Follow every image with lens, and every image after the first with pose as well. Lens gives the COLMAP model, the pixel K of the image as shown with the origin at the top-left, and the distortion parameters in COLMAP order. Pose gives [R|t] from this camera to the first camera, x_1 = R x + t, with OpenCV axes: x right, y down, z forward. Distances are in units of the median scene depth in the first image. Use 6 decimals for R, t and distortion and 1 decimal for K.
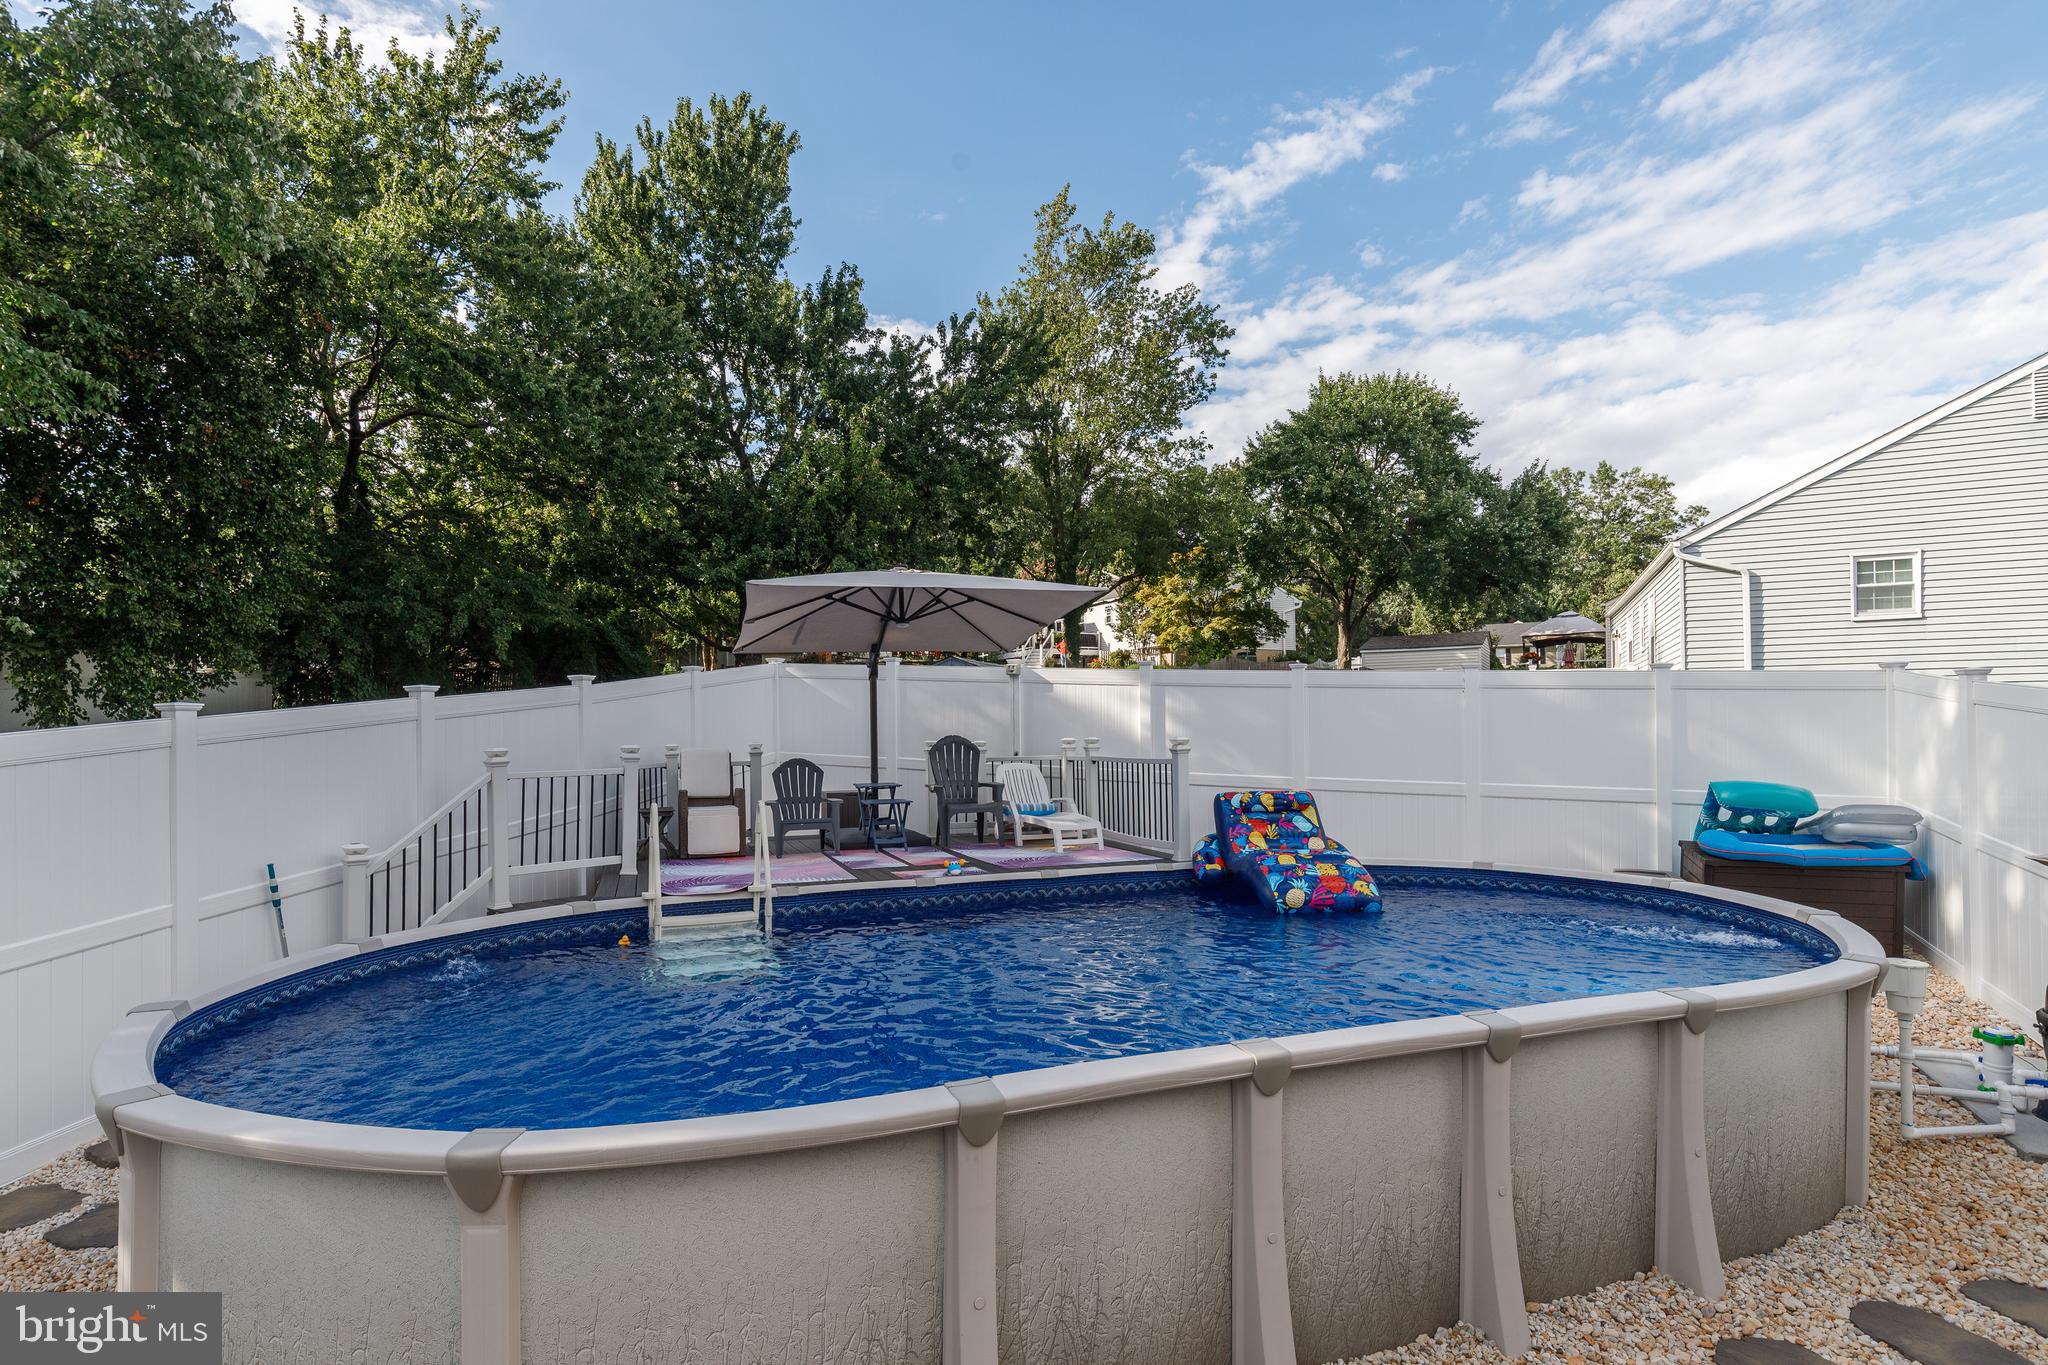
lens RADIAL K [[1022.2, 0, 1023.0], [0, 1022.2, 714.8], [0, 0, 1]] dist [0.003229, -0.000235]
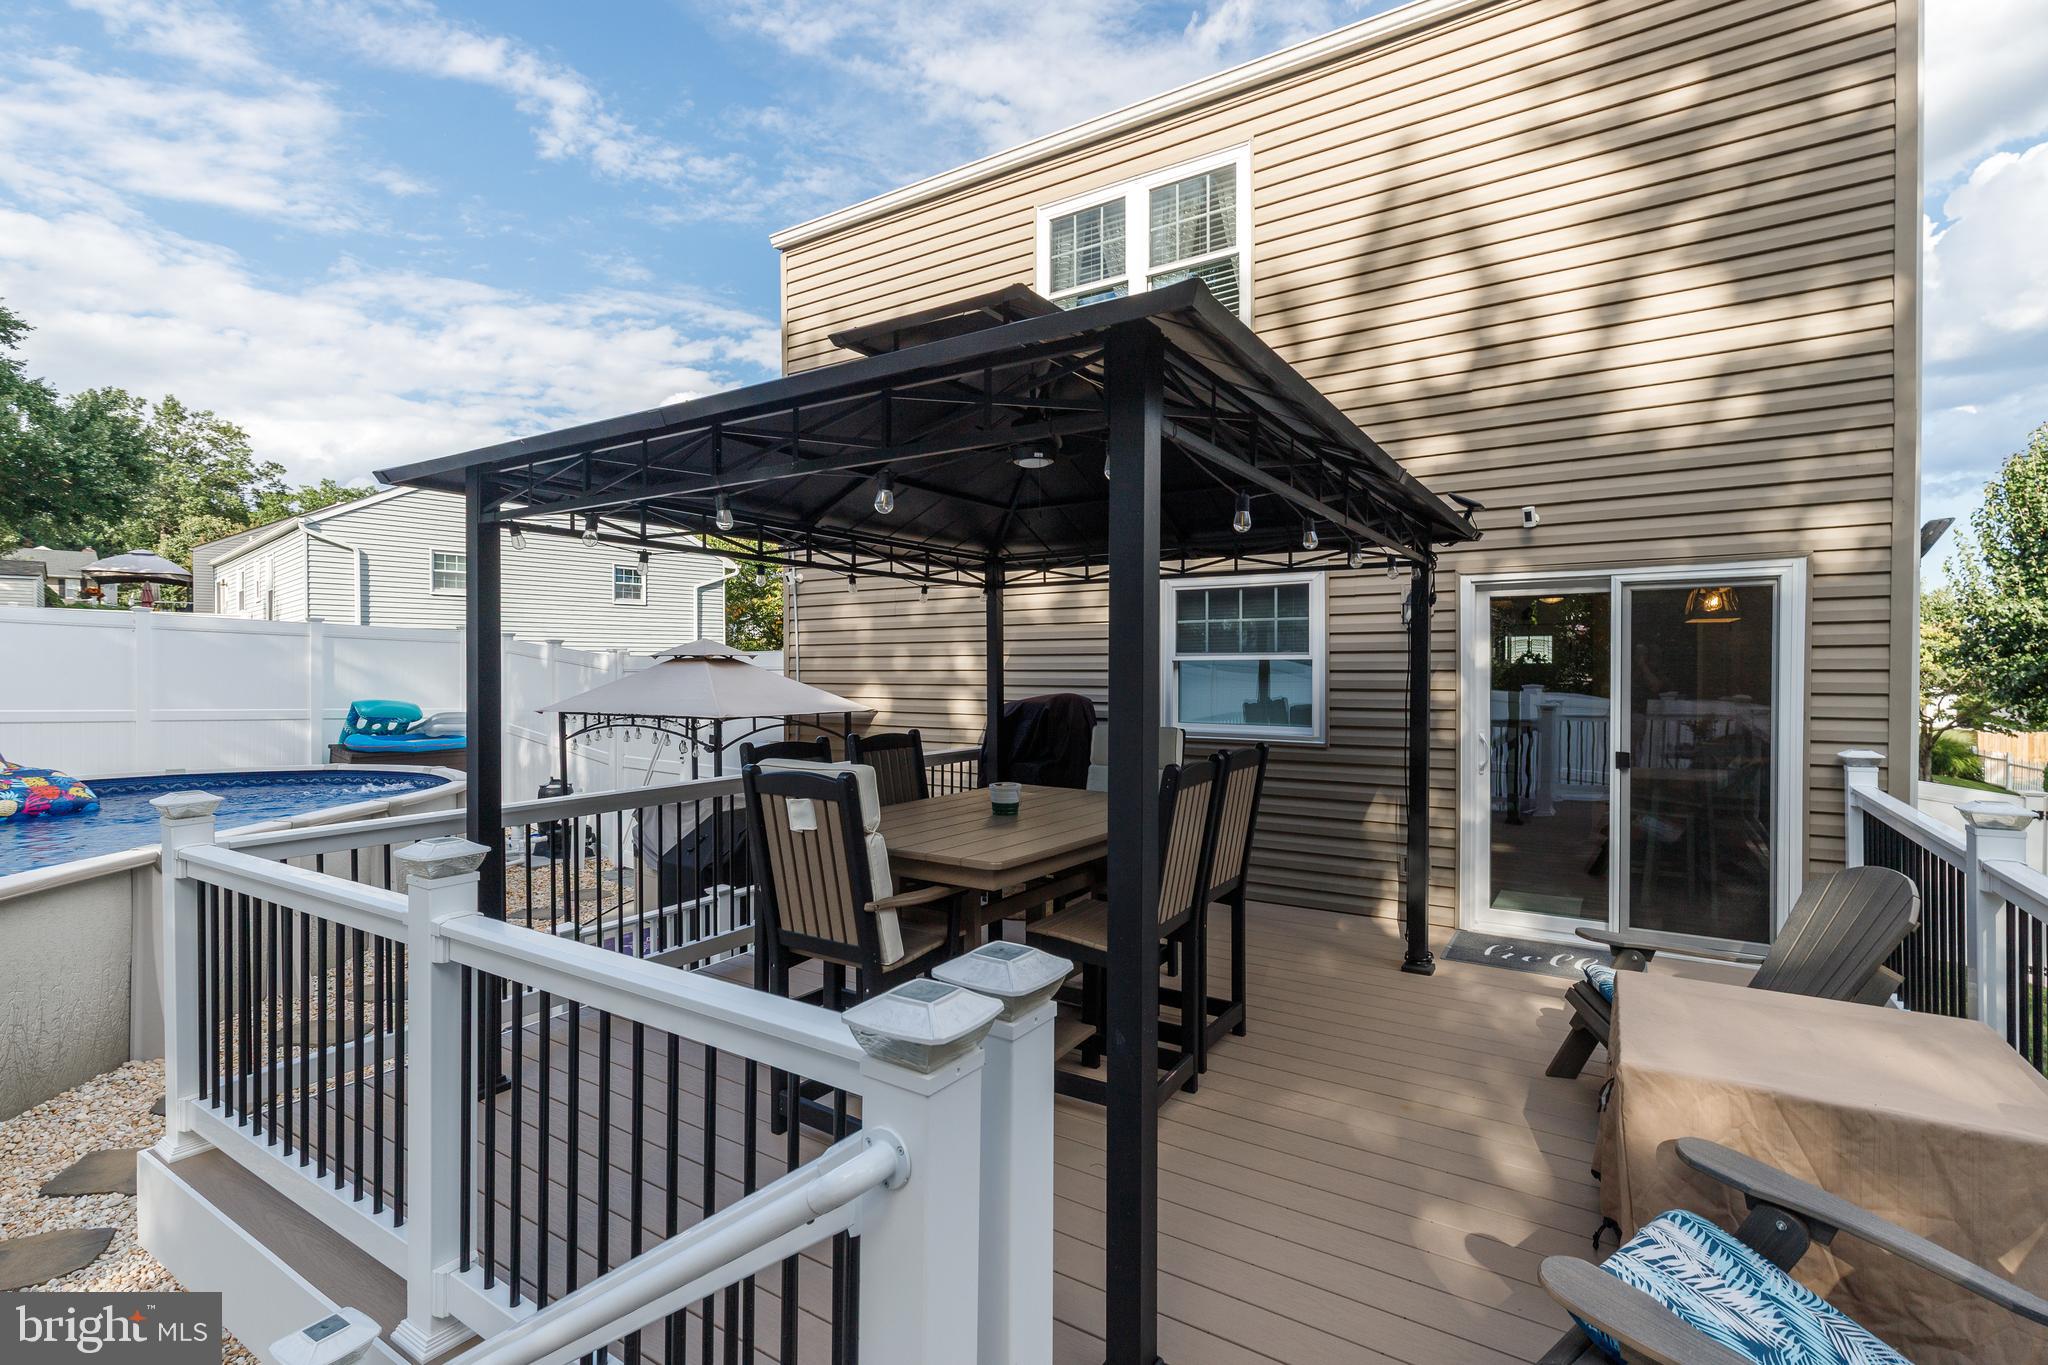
lens RADIAL K [[918.4, 0, 1078.2], [0, 918.4, 678.9], [0, 0, 1]] dist [-0.021663, 0.004271]
pose [[0.246690, -0.000902, 0.969094, -0.154028], [-0.017080, 0.999840, 0.005279, 0.004031], [-0.968944, -0.017854, 0.246635, -0.150855]]
